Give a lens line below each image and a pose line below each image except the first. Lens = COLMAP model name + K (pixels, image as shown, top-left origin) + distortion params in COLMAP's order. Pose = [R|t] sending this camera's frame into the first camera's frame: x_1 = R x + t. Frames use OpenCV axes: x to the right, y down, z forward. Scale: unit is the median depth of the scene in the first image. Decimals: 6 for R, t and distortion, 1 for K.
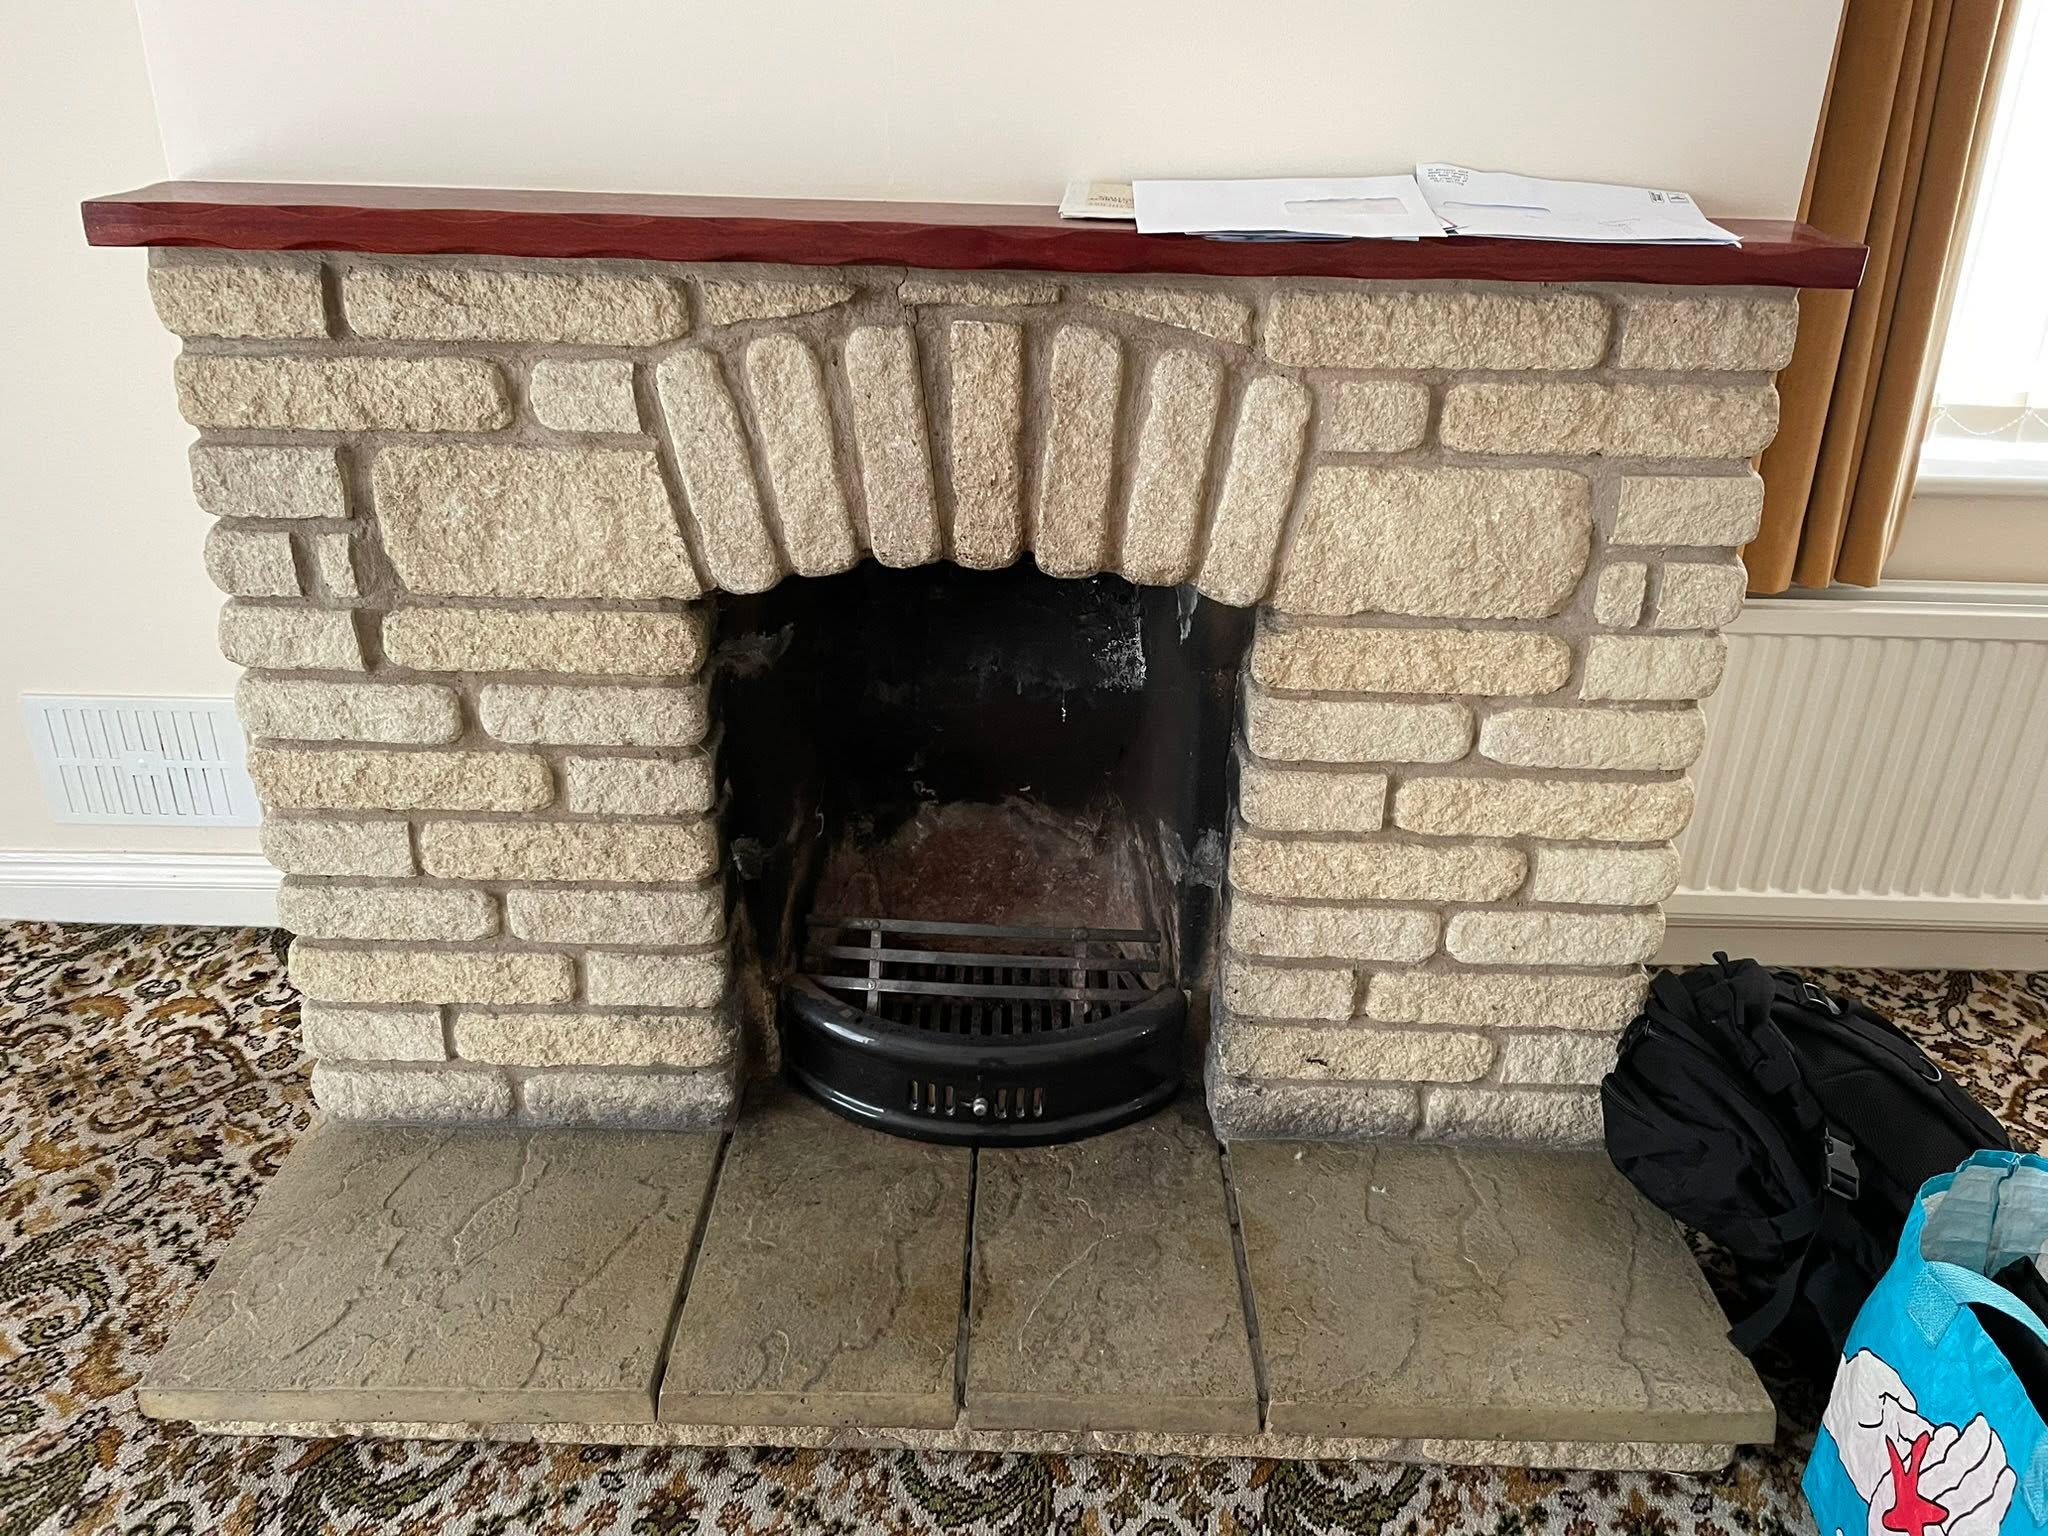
lens RADIAL K [[1565.5, 0, 1024.0], [0, 1565.5, 768.0], [0, 0, 1]] dist [0.052842, -0.089696]
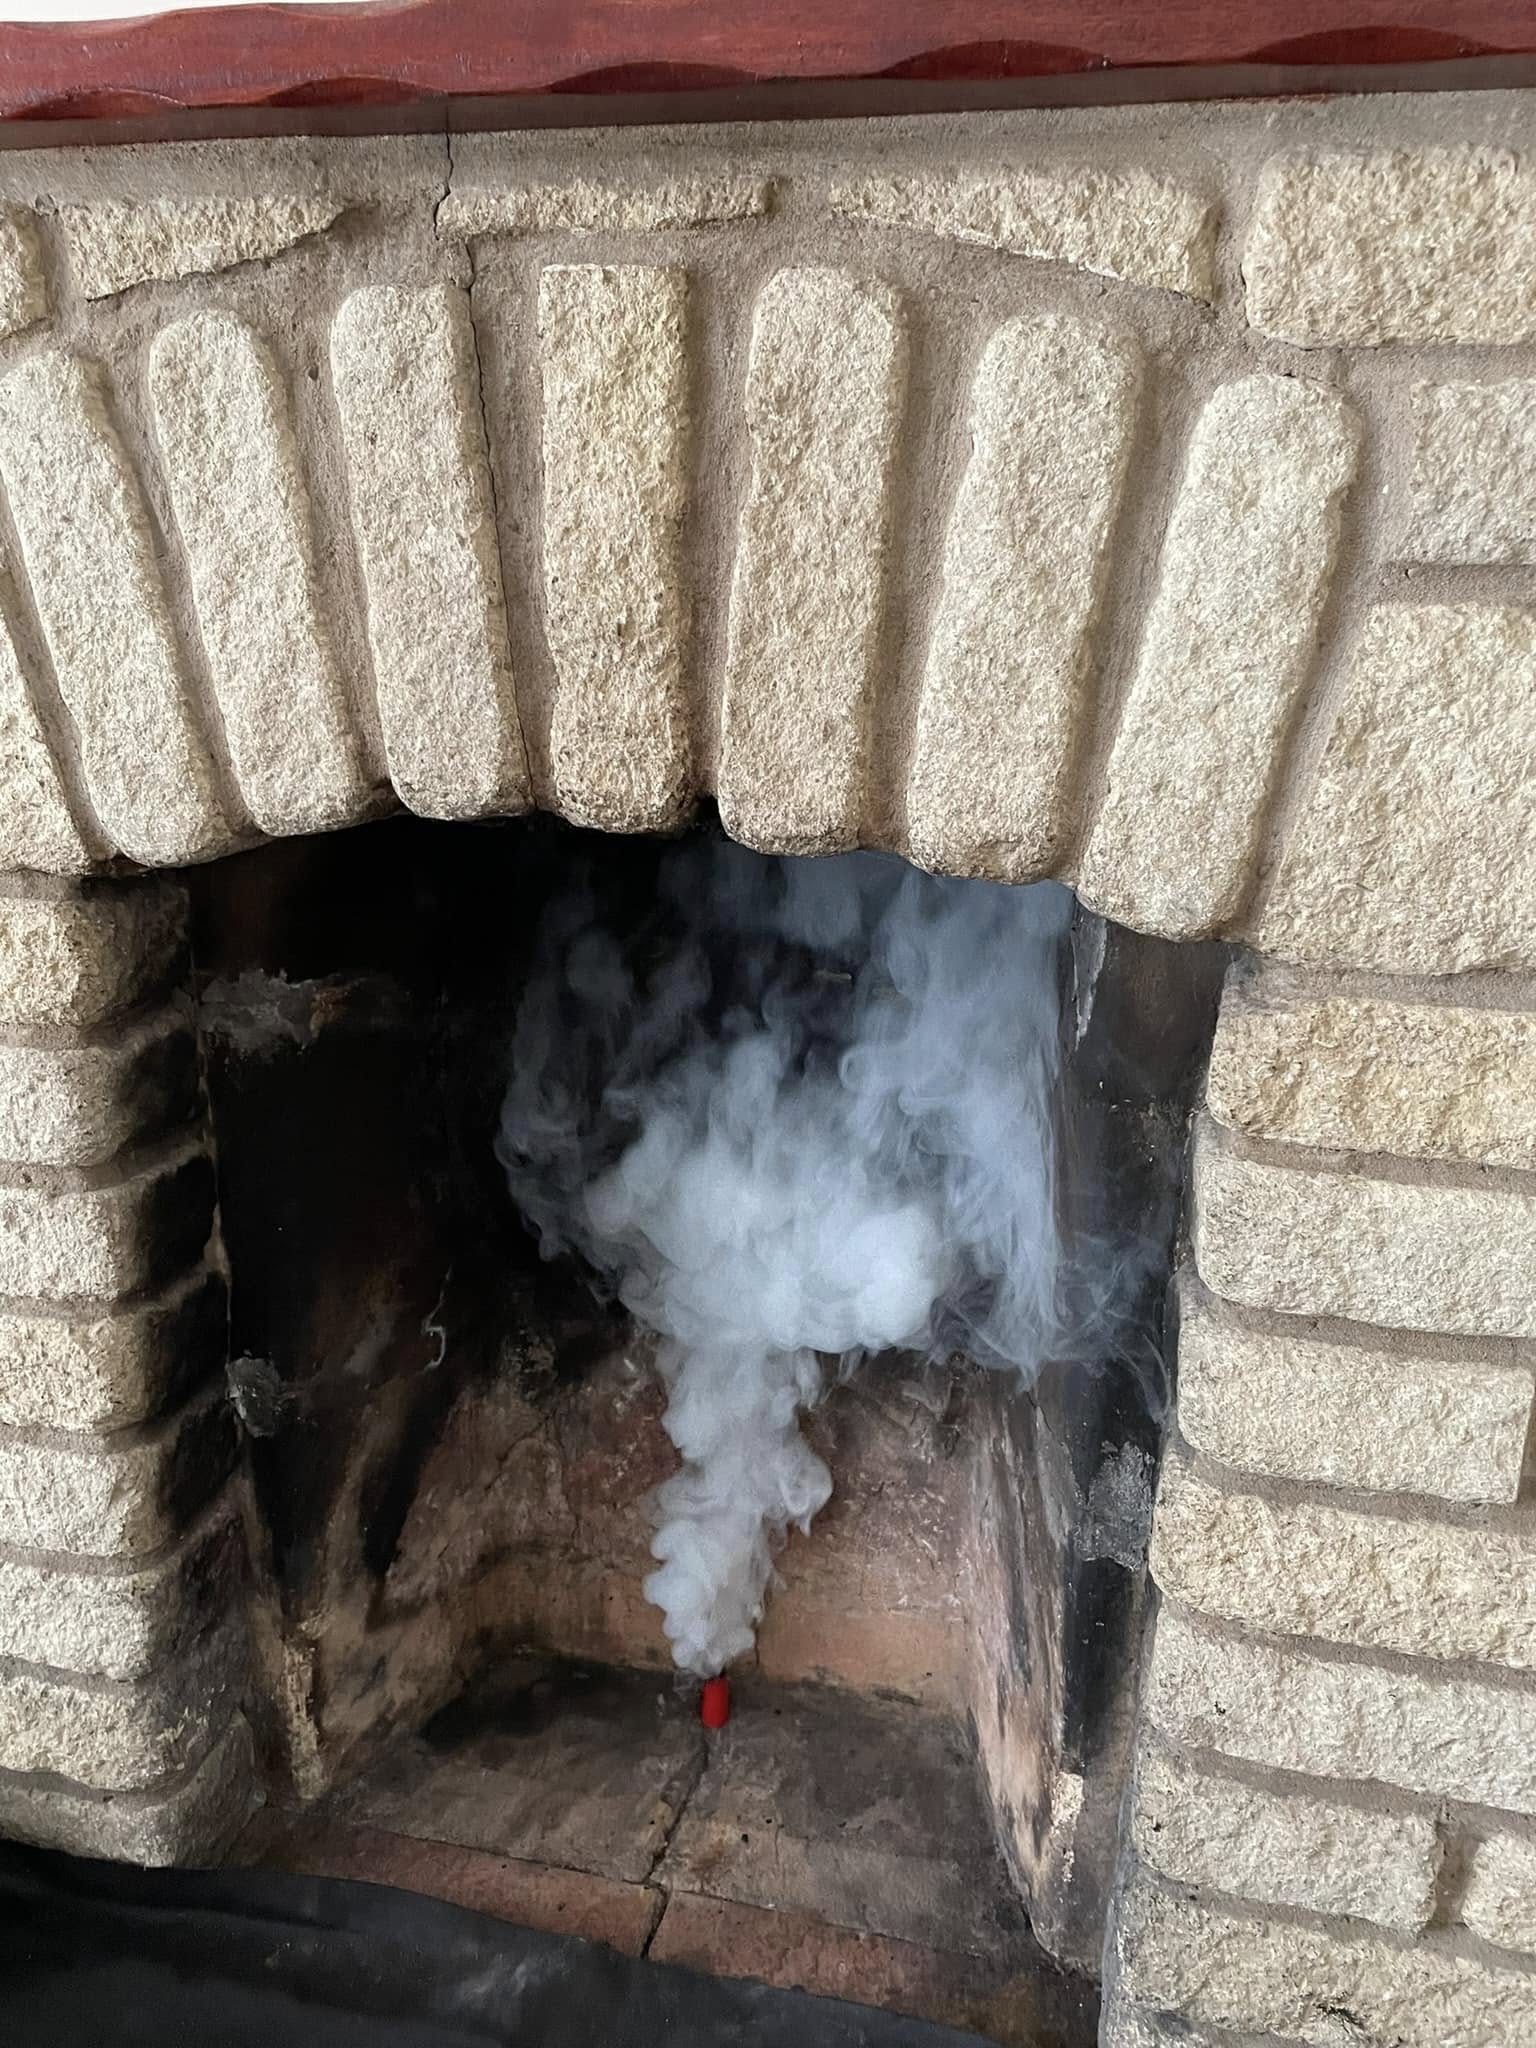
lens RADIAL K [[1565.5, 0, 775.7], [0, 1565.5, 1017.2], [0, 0, 1]] dist [0.052842, -0.089696]
pose [[0.975382, 0.061237, -0.211849, 0.126518], [-0.096457, 0.982370, -0.160139, -0.001783], [0.198307, 0.176631, 0.964093, 0.579499]]
